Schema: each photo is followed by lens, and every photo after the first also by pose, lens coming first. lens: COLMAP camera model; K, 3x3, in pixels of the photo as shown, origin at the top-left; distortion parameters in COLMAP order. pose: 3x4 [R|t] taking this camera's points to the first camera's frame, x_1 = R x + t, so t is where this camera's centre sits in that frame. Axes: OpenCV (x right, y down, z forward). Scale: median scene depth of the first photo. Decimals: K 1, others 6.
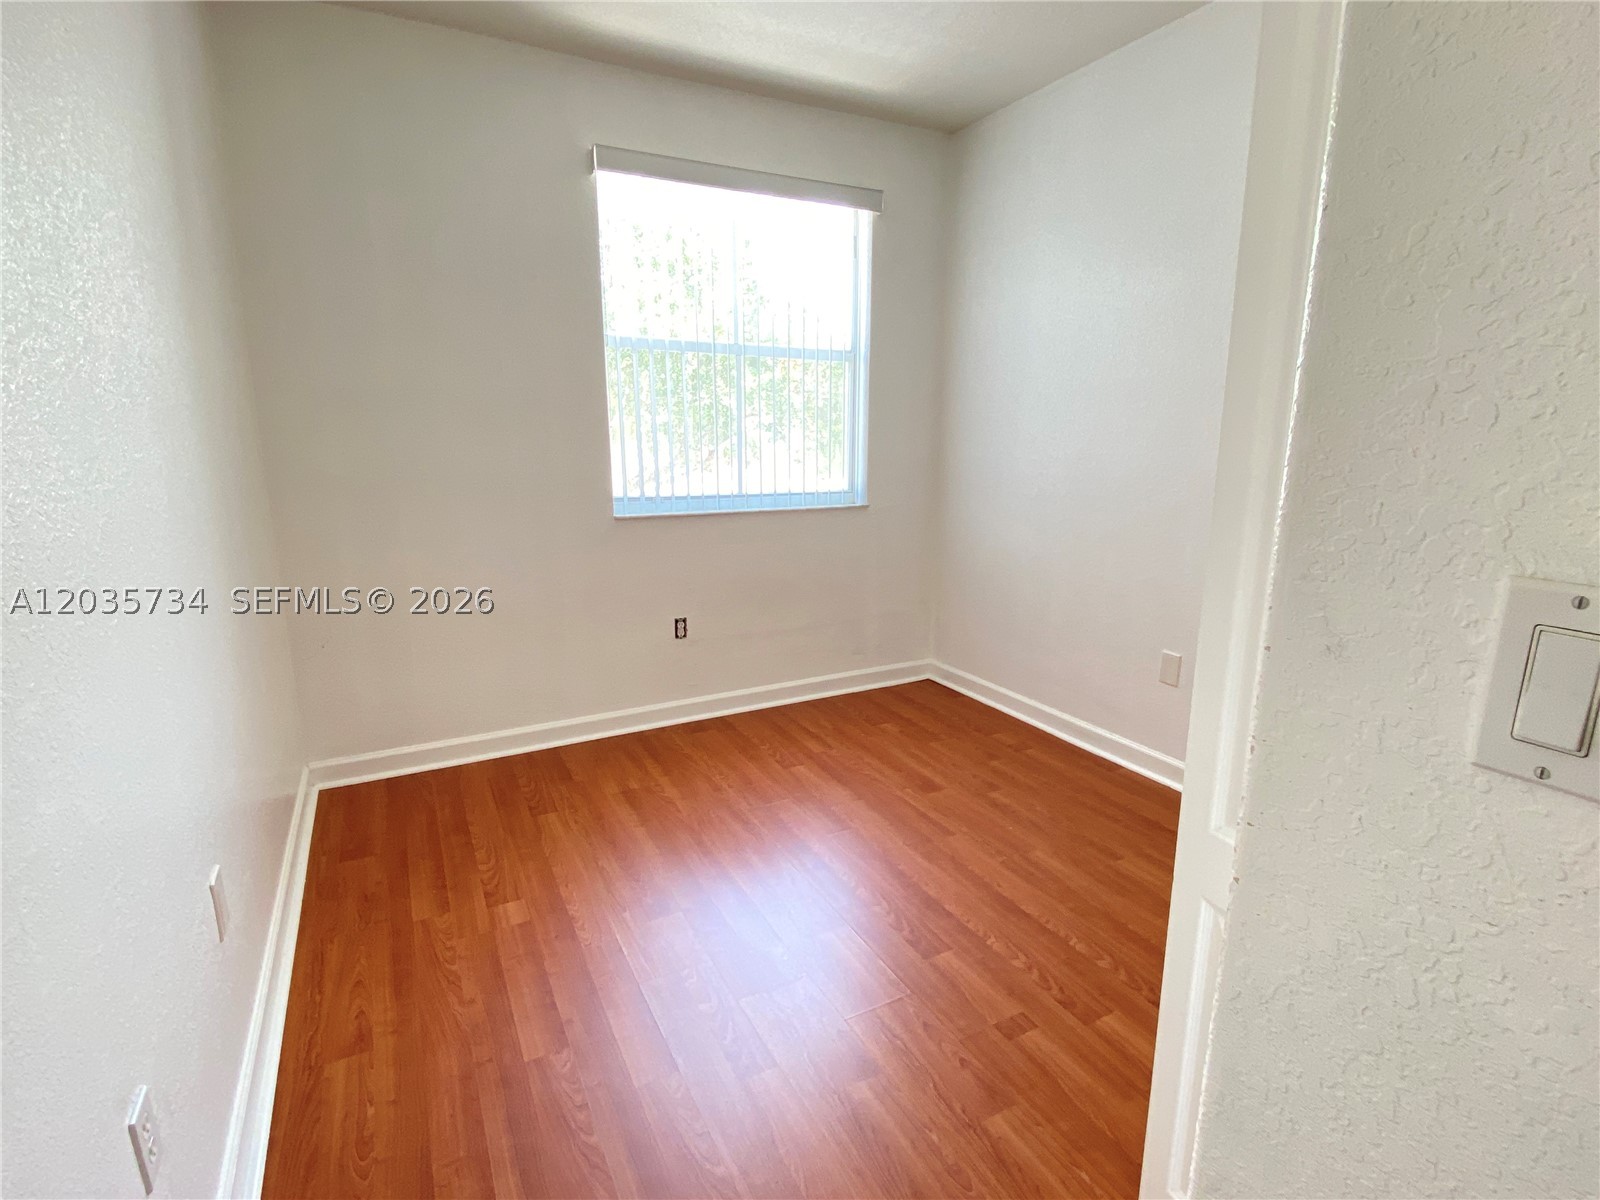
lens RADIAL K [[778.7, 0, 790.9], [0, 778.7, 609.1], [0, 0, 1]] dist [-0.005004, -0.011574]
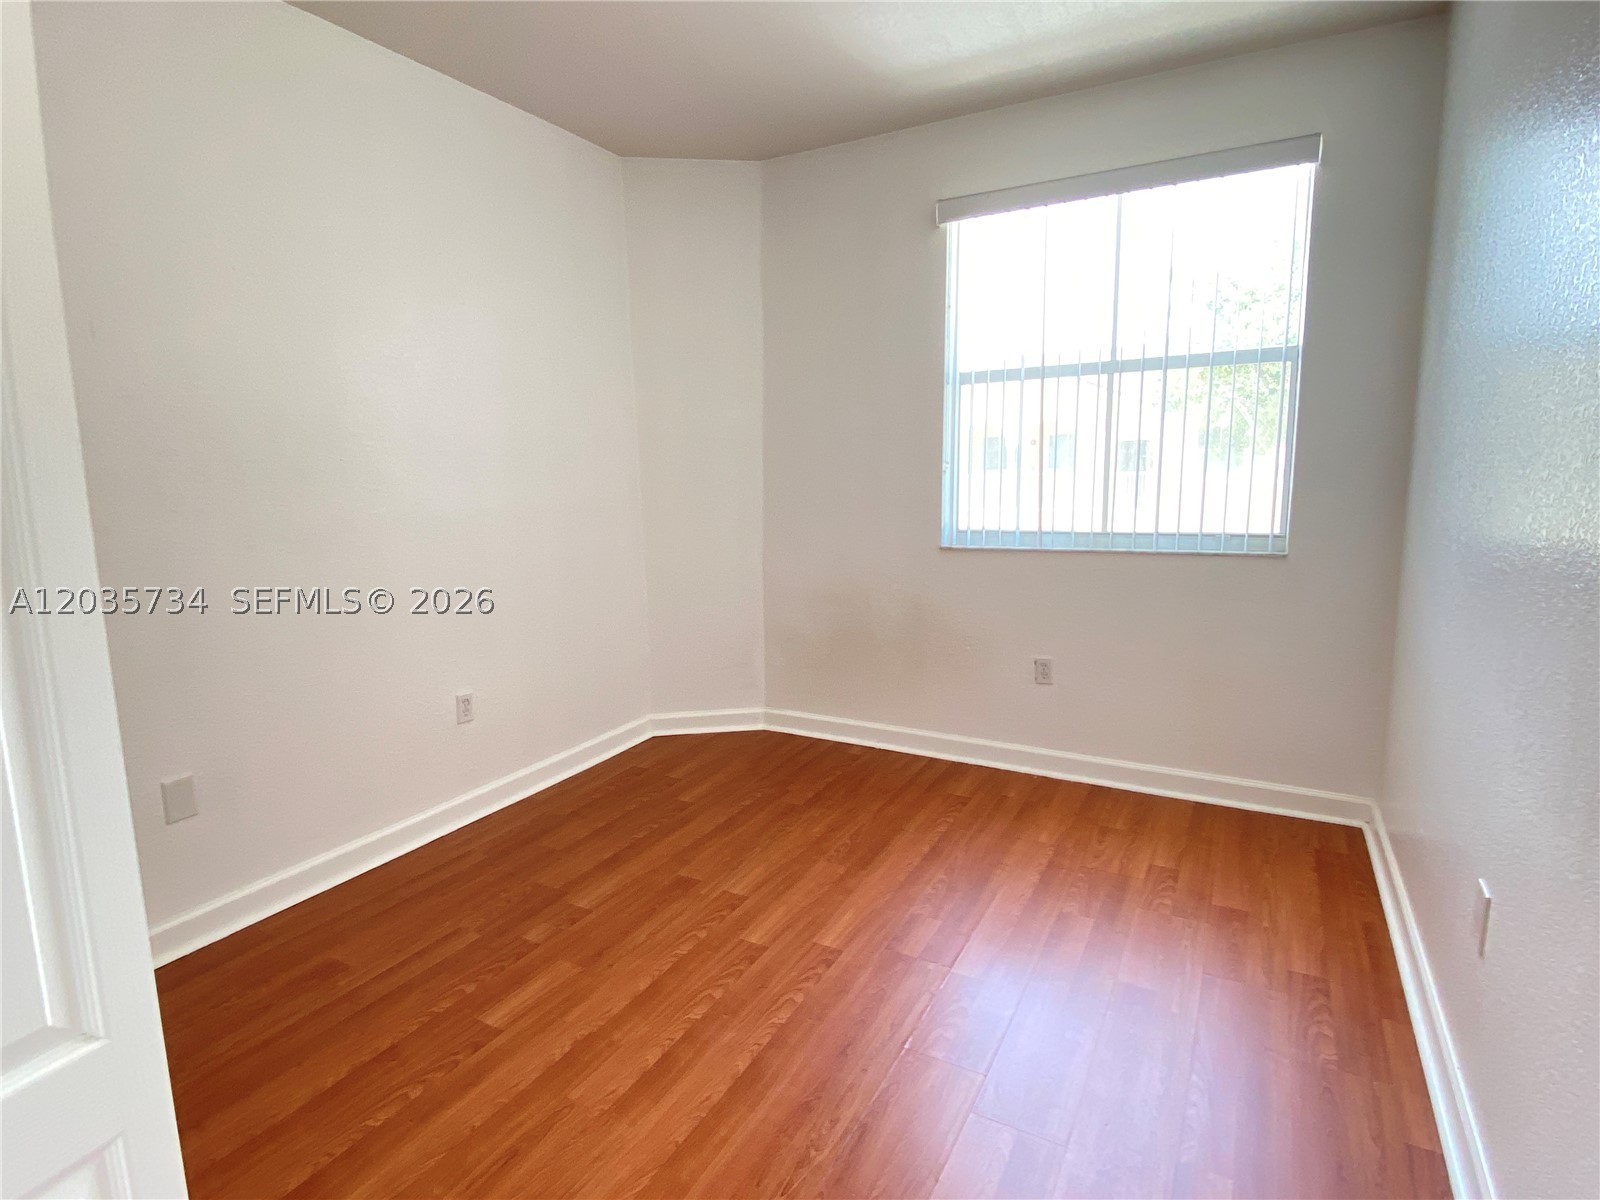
lens RADIAL K [[782.4, 0, 806.1], [0, 782.4, 612.0], [0, 0, 1]] dist [-0.036615, -0.000983]
pose [[0.513183, 0.138376, -0.847051, 0.518495], [-0.160731, 0.984952, 0.063525, -0.062990], [0.843095, 0.103548, 0.527701, 0.278695]]
